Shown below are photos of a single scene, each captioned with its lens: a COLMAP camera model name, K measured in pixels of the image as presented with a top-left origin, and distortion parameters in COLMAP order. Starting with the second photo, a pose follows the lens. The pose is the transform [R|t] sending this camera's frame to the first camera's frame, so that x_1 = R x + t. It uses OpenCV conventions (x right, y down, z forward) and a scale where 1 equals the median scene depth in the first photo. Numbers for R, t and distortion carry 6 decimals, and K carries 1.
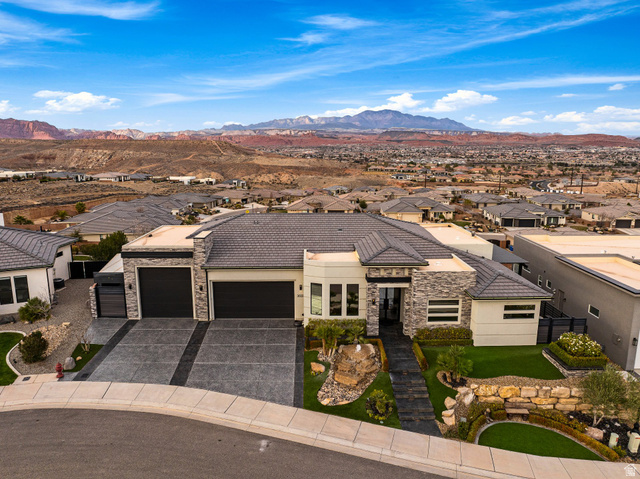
lens RADIAL K [[456.7, 0, 329.7], [0, 456.7, 251.0], [0, 0, 1]] dist [-0.026773, -0.007075]
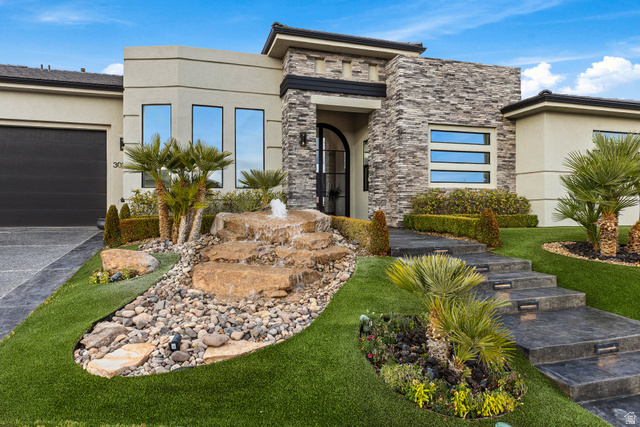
lens RADIAL K [[404.3, 0, 325.5], [0, 404.3, 210.8], [0, 0, 1]] dist [0.016932, -0.003089]
pose [[0.965097, -0.005152, 0.261843, 0.020434], [0.061247, 0.976522, -0.206527, 0.253434], [-0.254631, 0.215356, 0.942754, 0.673412]]
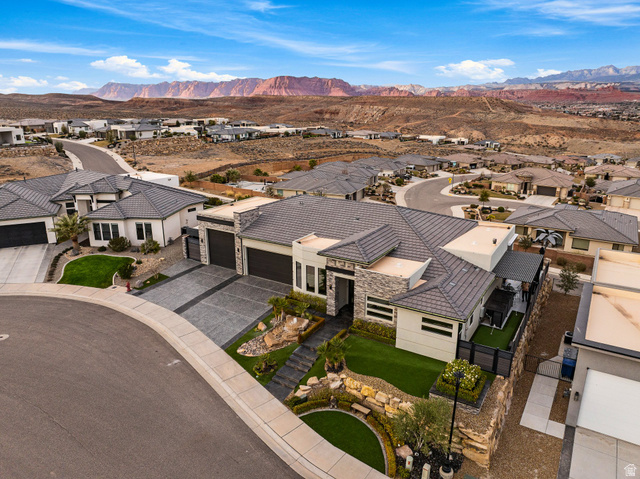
lens RADIAL K [[456.7, 0, 322.6], [0, 456.7, 241.9], [0, 0, 1]] dist [-0.026773, -0.007075]
pose [[0.830195, 0.158823, -0.534370, 0.689282], [-0.118624, 0.986934, 0.109039, -0.127460], [0.544706, -0.027135, 0.838188, 0.017884]]
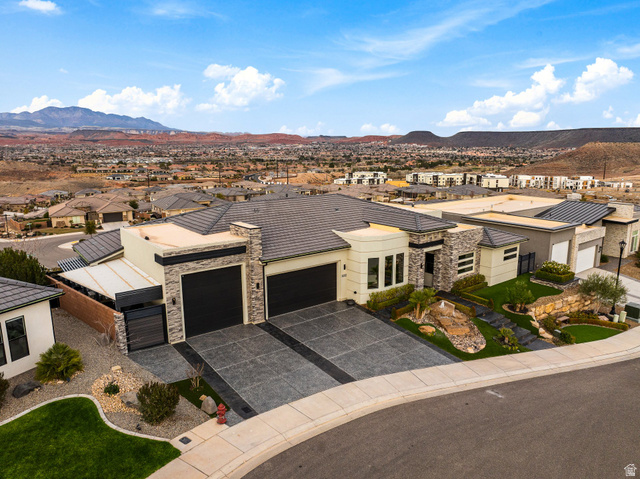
lens RADIAL K [[441.6, 0, 329.4], [0, 441.6, 251.4], [0, 0, 1]] dist [-0.026179, -0.000951]
pose [[0.808292, -0.141842, 0.571441, -0.702336], [0.135834, 0.989290, 0.053425, -0.011499], [-0.572899, 0.034439, 0.818902, 0.248710]]
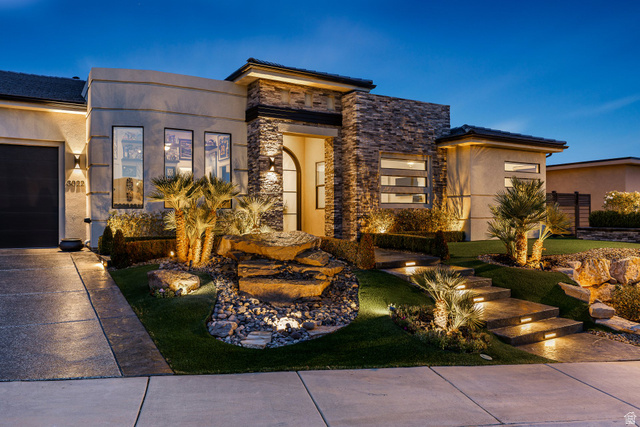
lens RADIAL K [[458.9, 0, 327.9], [0, 458.9, 217.6], [0, 0, 1]] dist [-0.000910, -0.000660]
pose [[0.876685, -0.008880, 0.480983, -0.072442], [0.112123, 0.976066, -0.186344, 0.255664], [-0.467817, 0.217294, 0.856698, 0.607805]]
